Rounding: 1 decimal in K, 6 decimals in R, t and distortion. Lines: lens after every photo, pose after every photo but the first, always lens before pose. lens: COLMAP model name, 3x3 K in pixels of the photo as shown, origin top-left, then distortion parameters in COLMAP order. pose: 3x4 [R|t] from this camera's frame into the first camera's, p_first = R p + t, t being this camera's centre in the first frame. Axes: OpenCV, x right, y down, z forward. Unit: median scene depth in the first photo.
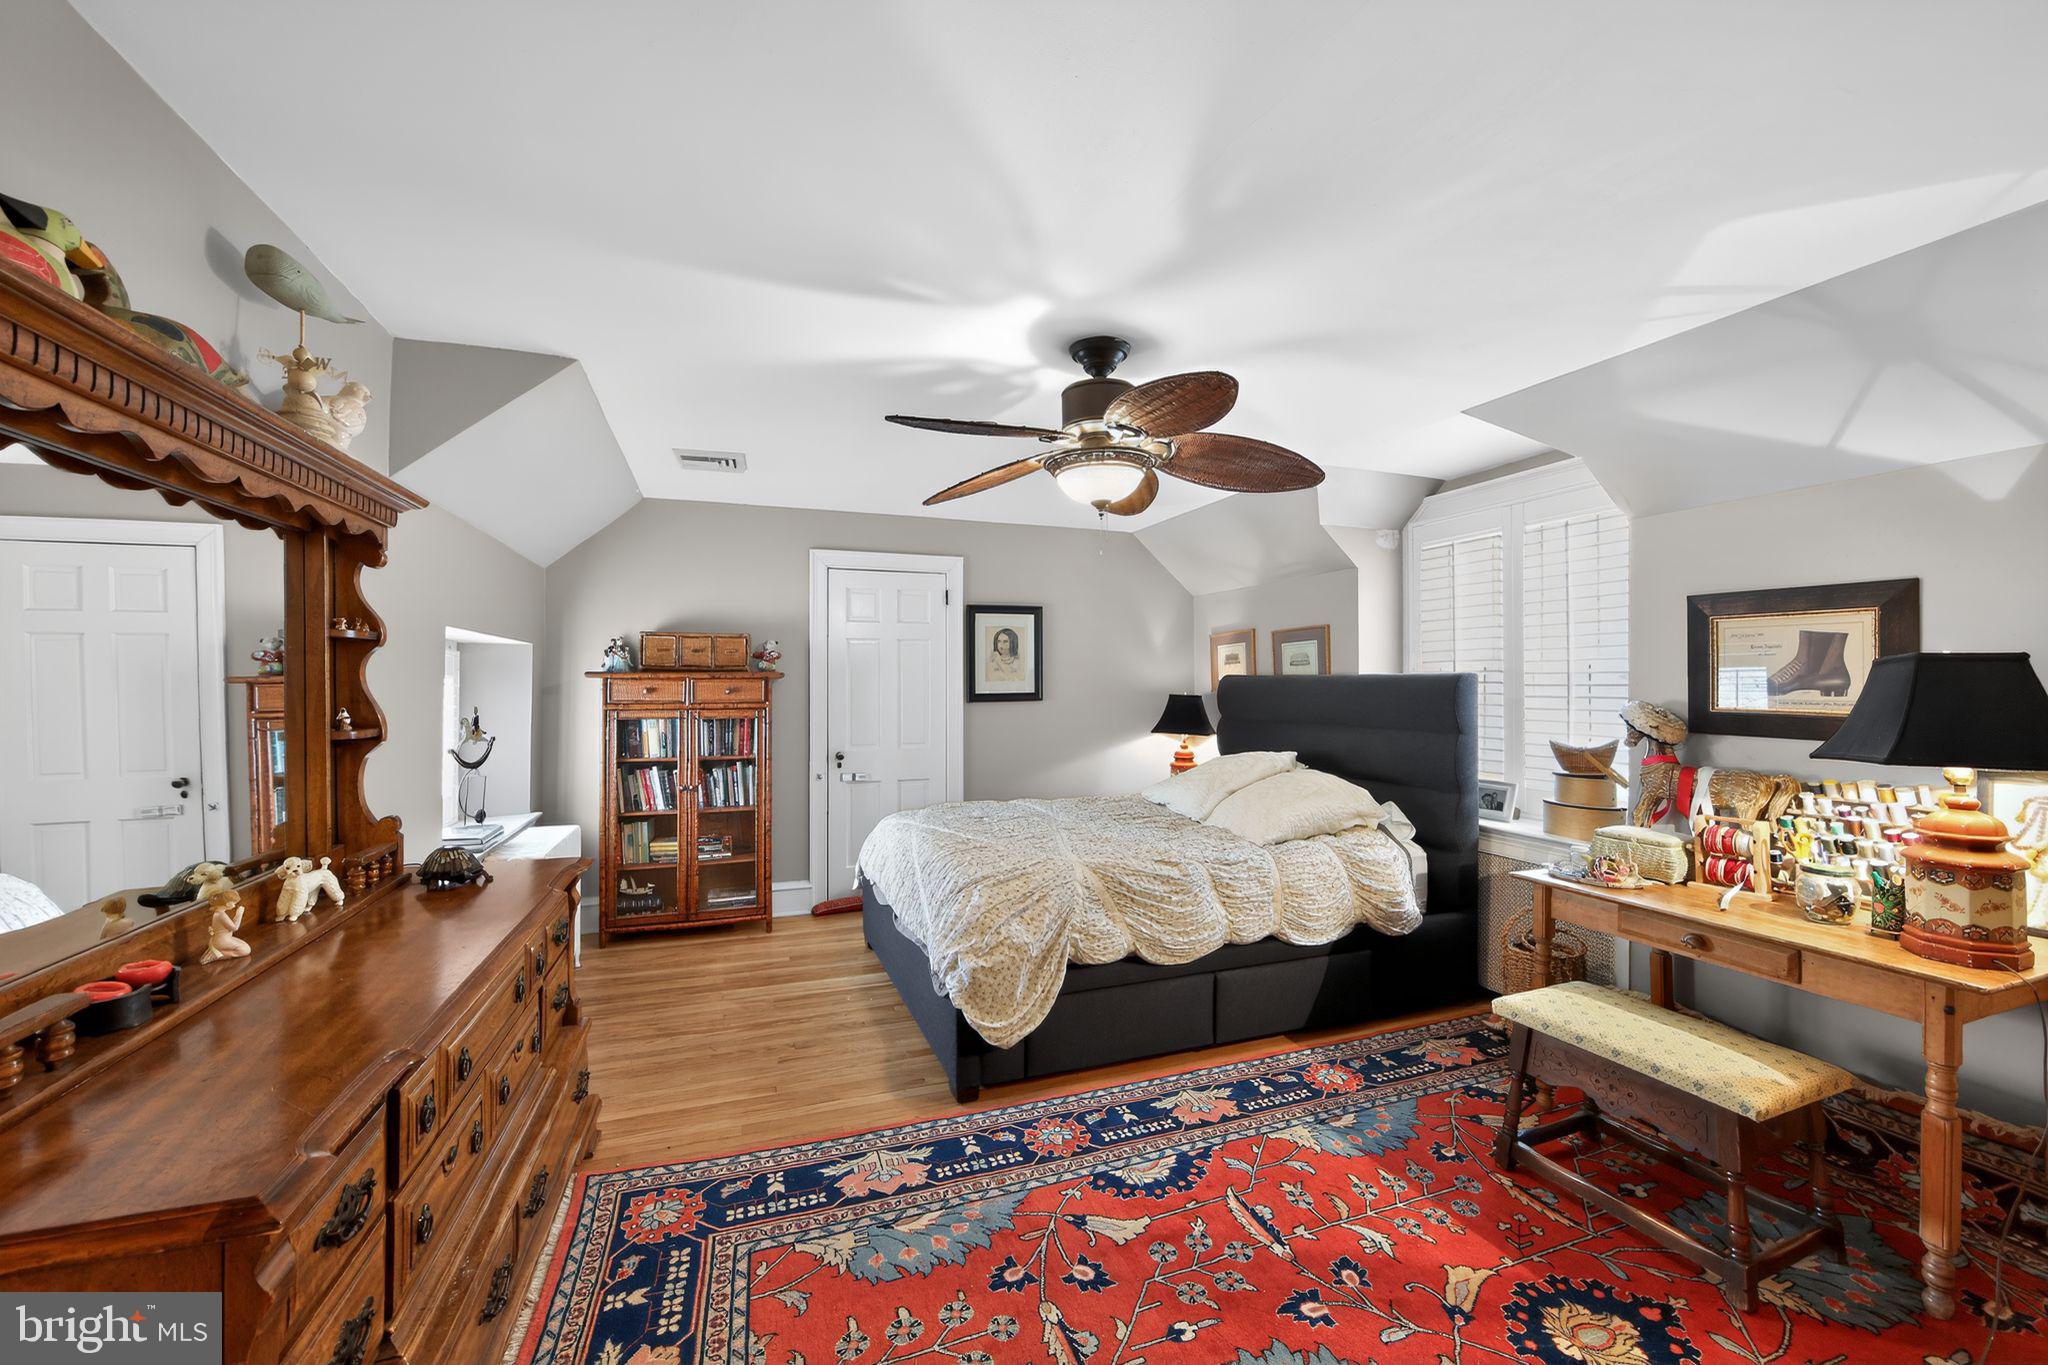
lens RADIAL K [[808.5, 0, 1021.7], [0, 808.5, 685.2], [0, 0, 1]] dist [-0.011435, -0.000107]
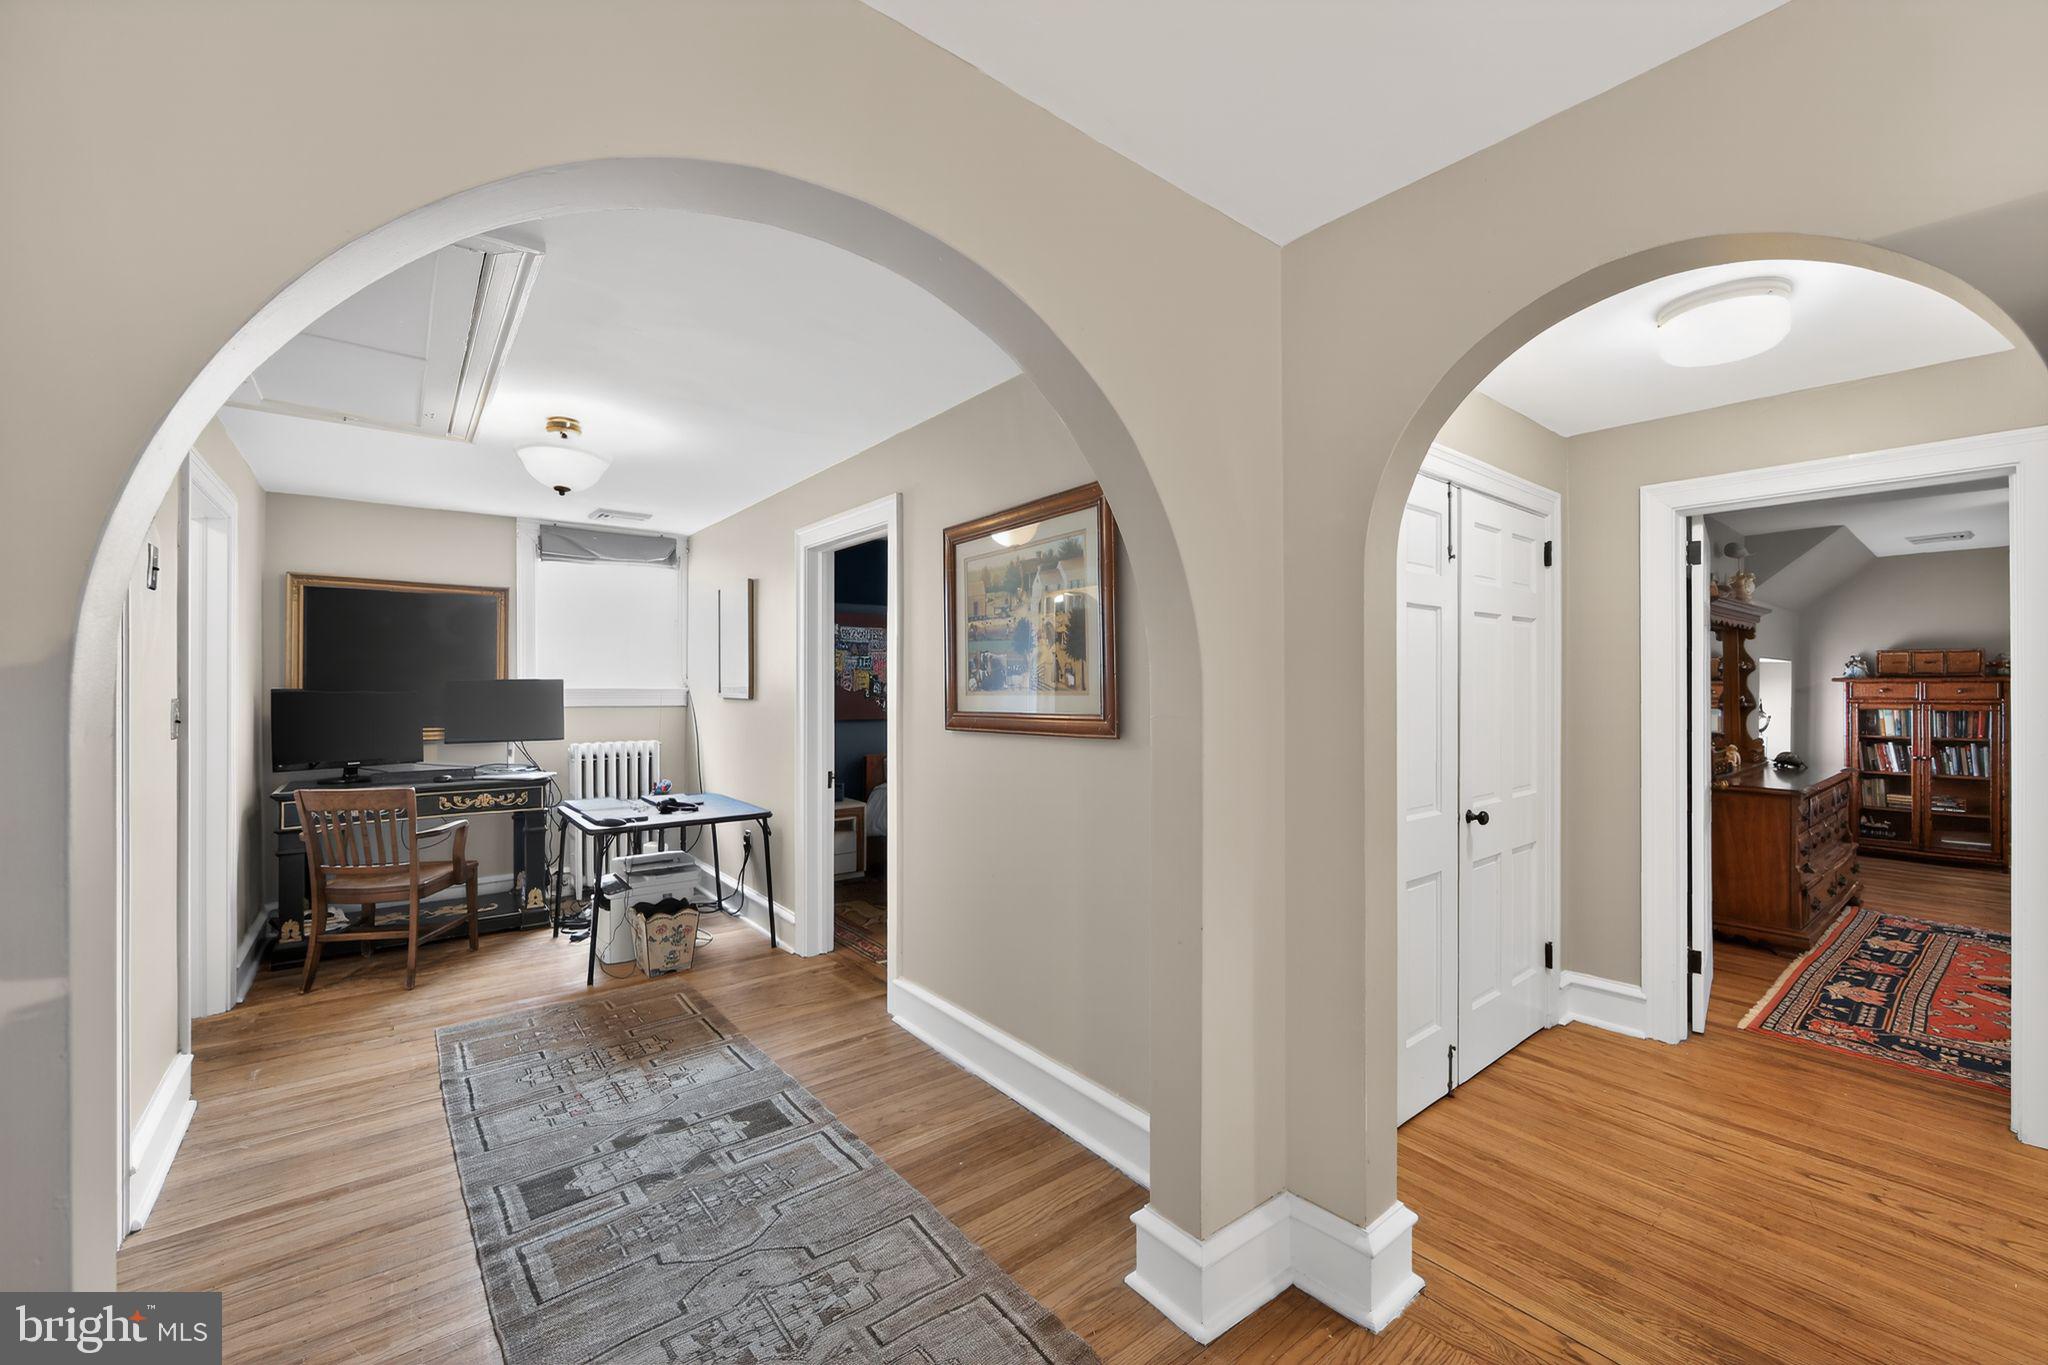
lens RADIAL K [[808.5, 0, 1020.4], [0, 808.5, 686.0], [0, 0, 1]] dist [-0.011435, -0.000107]
pose [[0.327924, -0.008025, -0.944670, 0.398890], [0.003311, 0.999968, -0.007345, 0.004383], [0.944698, -0.000719, 0.327940, -0.975803]]
